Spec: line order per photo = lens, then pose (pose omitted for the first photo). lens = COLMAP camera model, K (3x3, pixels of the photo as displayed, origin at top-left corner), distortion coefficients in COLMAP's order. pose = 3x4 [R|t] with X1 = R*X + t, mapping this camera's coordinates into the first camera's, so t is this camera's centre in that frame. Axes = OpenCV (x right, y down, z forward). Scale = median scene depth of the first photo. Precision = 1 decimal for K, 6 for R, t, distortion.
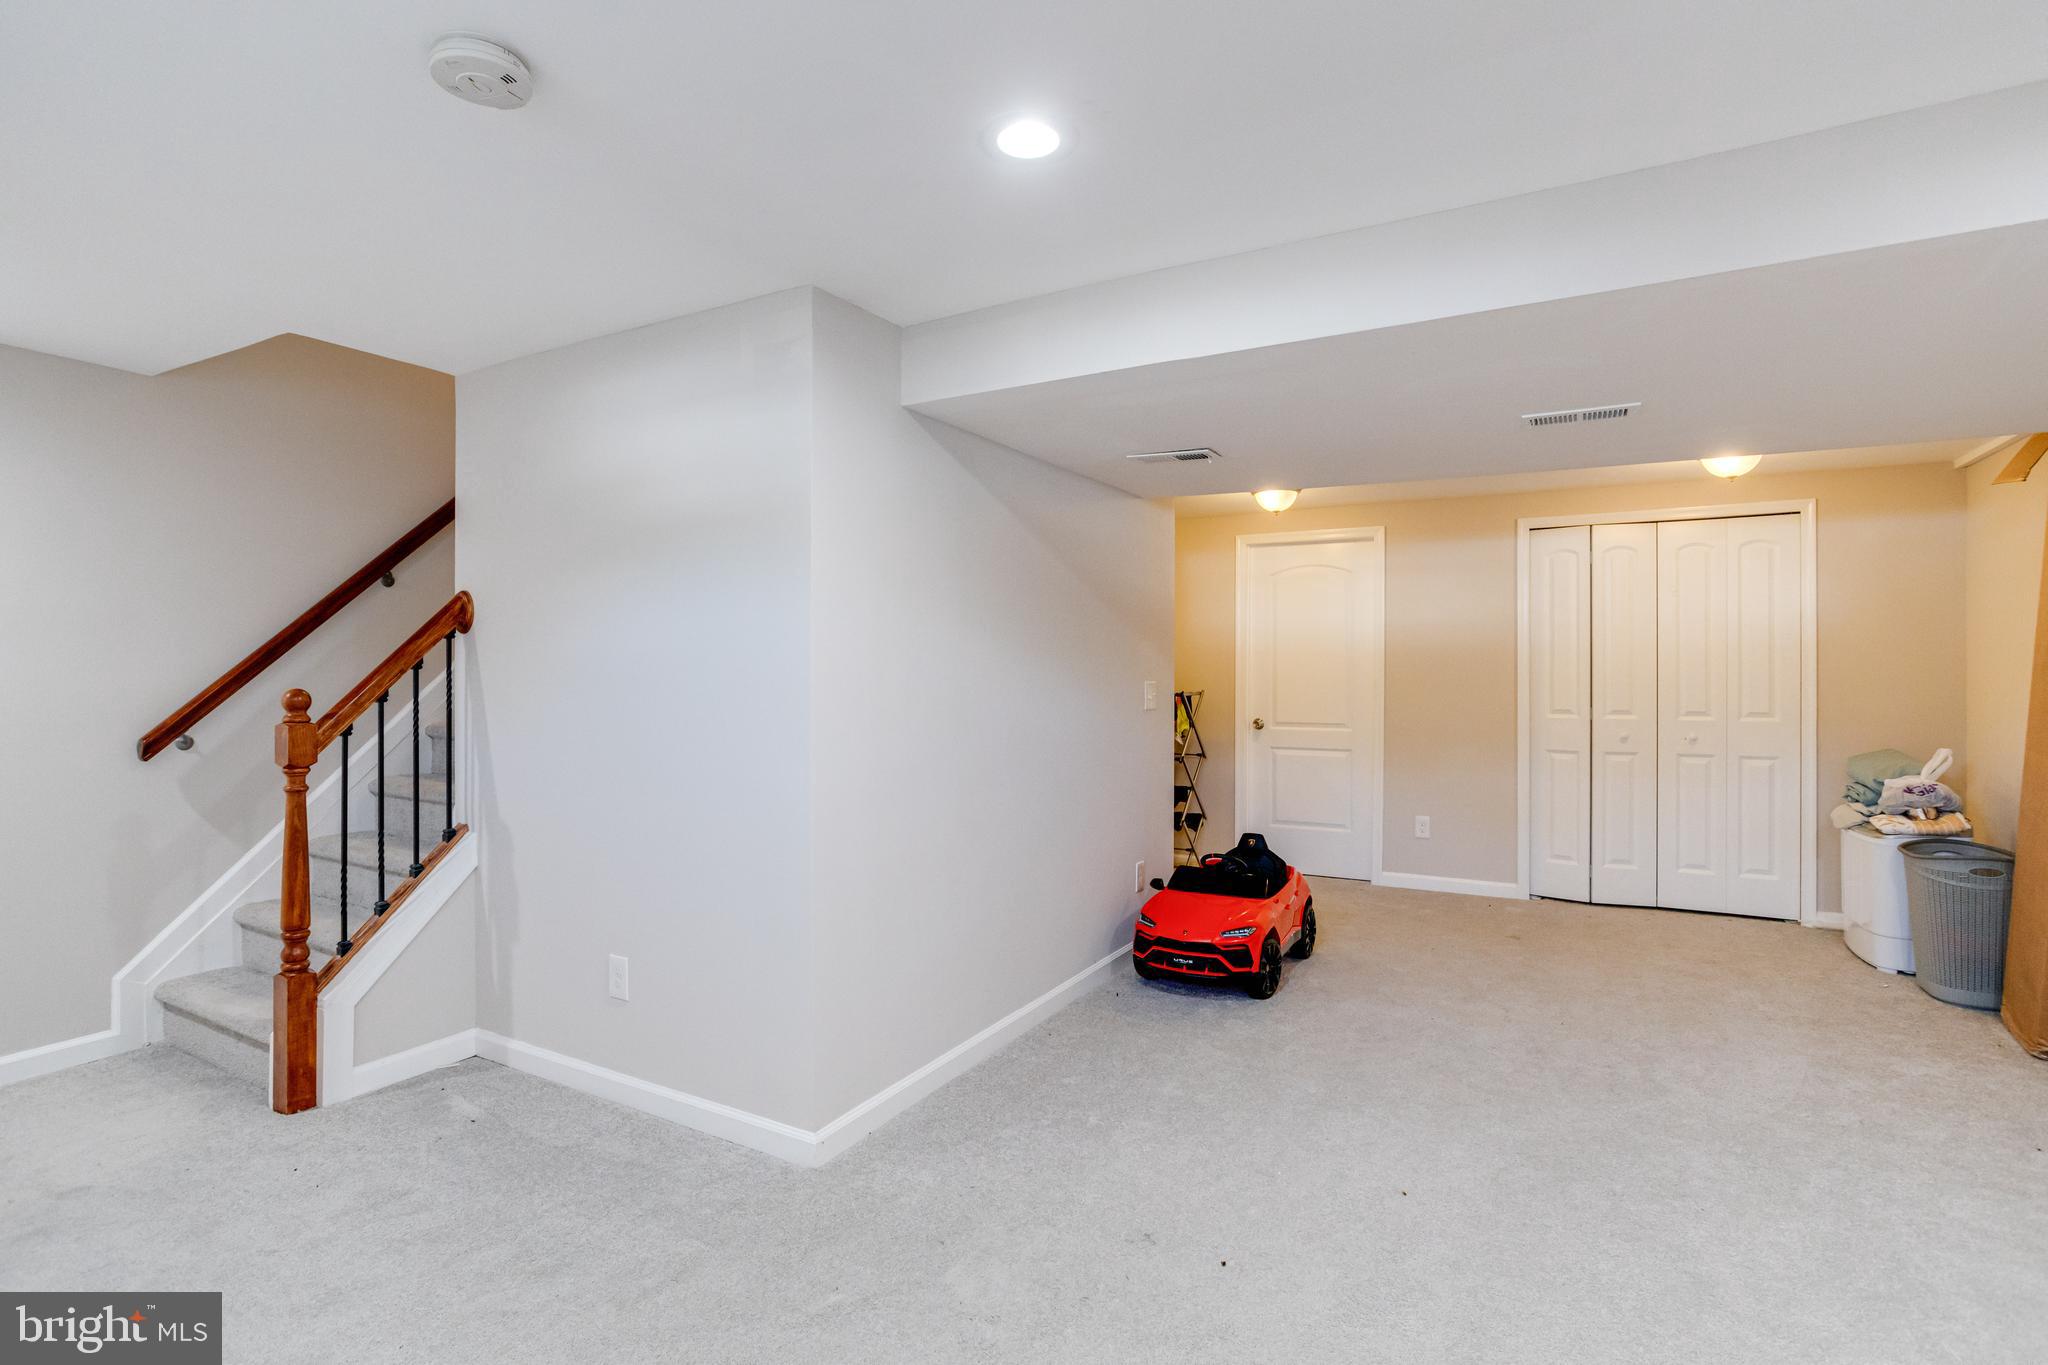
lens RADIAL K [[997.0, 0, 1015.5], [0, 997.0, 676.5], [0, 0, 1]] dist [-0.022827, 0.016188]
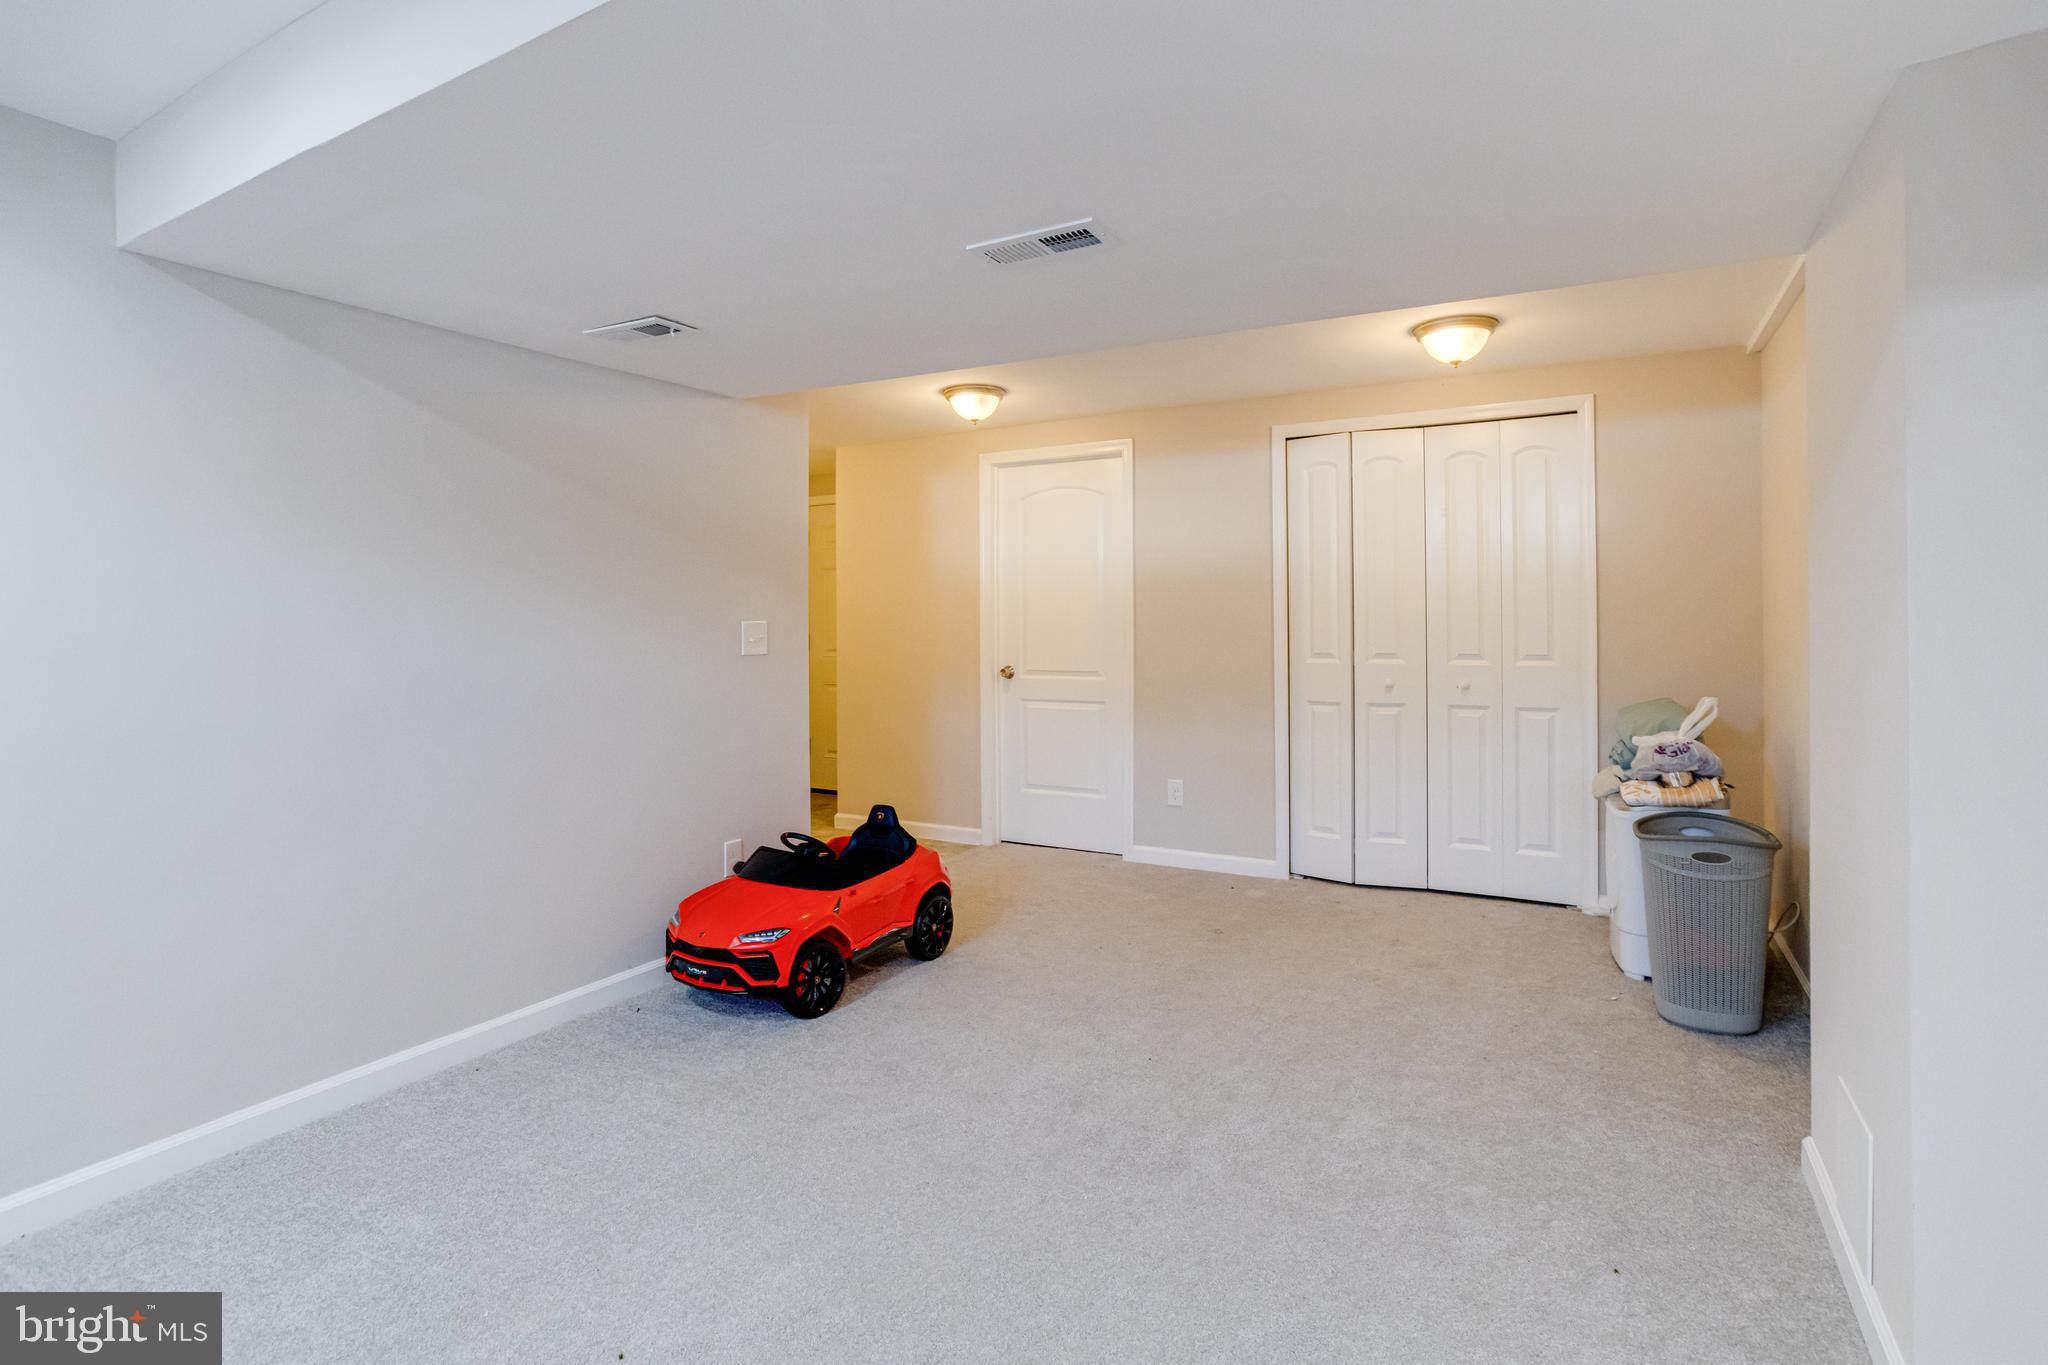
lens RADIAL K [[997.0, 0, 1059.1], [0, 997.0, 626.9], [0, 0, 1]] dist [-0.022827, 0.016188]
pose [[0.999872, -0.007334, -0.014190, 0.468163], [0.007326, 0.999973, -0.000575, 0.013962], [0.014193, 0.000471, 0.999899, 0.212607]]
